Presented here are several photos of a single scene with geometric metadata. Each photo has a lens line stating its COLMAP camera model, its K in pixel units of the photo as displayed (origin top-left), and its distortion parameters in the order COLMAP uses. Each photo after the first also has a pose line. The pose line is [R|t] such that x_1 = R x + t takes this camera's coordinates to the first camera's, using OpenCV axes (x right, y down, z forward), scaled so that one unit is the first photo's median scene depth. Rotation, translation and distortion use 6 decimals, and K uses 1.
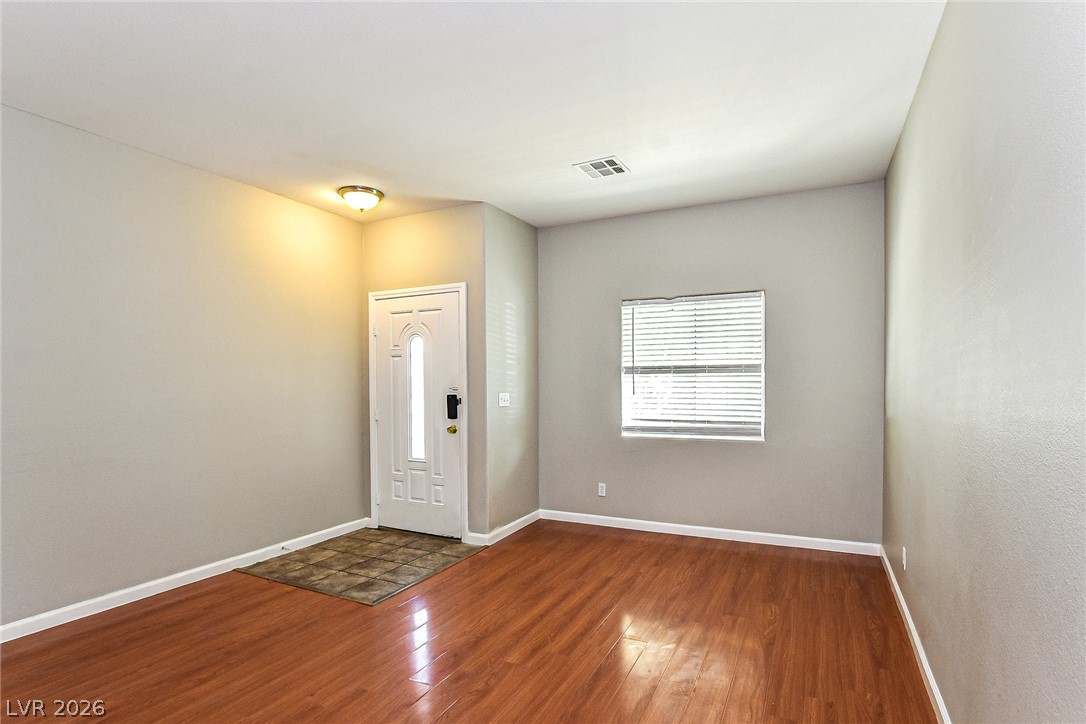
lens RADIAL K [[529.2, 0, 572.5], [0, 529.2, 390.6], [0, 0, 1]] dist [-0.041022, -0.000043]
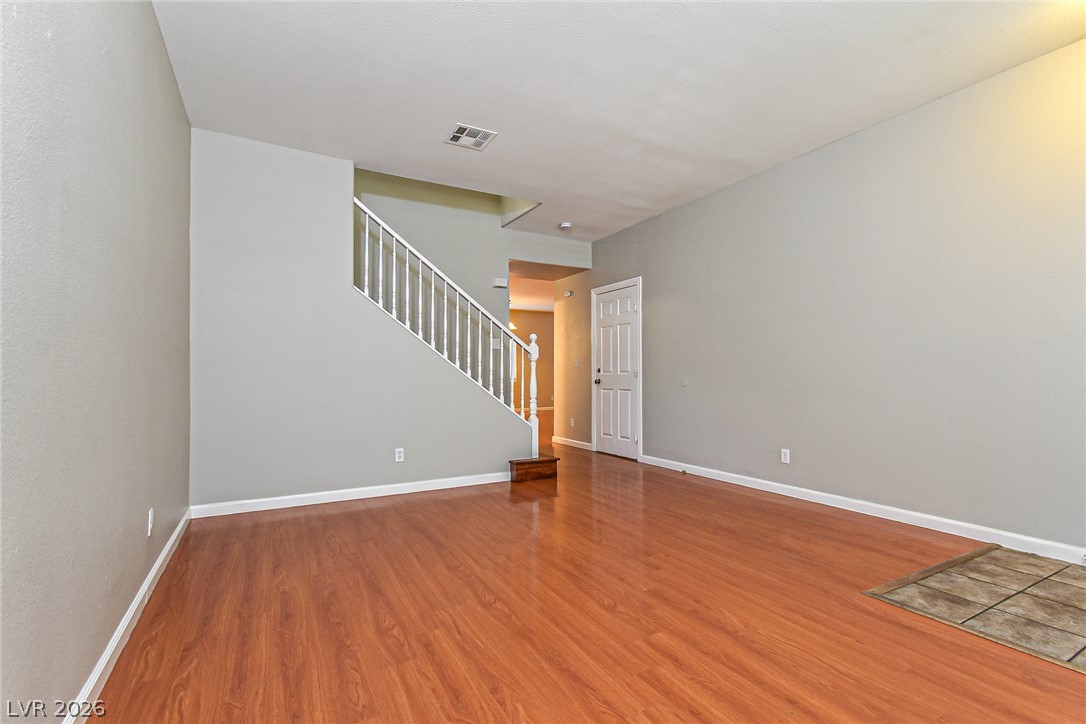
lens RADIAL K [[491.2, 0, 540.9], [0, 491.2, 369.3], [0, 0, 1]] dist [-0.003102, -0.001016]
pose [[-0.593595, -0.000571, -0.804764, 0.343402], [-0.010140, 0.999926, 0.006770, 0.058485], [0.804700, 0.012179, -0.593557, 0.744529]]
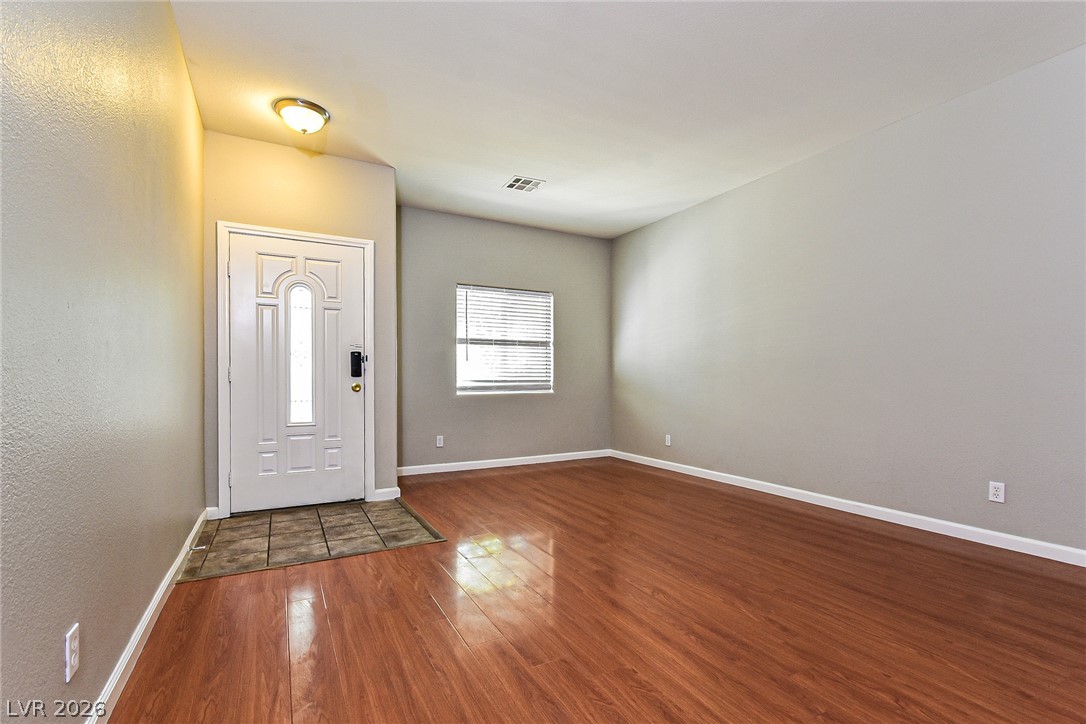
lens RADIAL K [[481.9, 0, 541.1], [0, 481.9, 383.6], [0, 0, 1]] dist [0.000056, -0.000015]
pose [[0.601490, -0.001443, 0.798879, -0.738311], [0.013883, 0.999866, -0.008647, 0.079084], [-0.798760, 0.016292, 0.601430, 0.192098]]
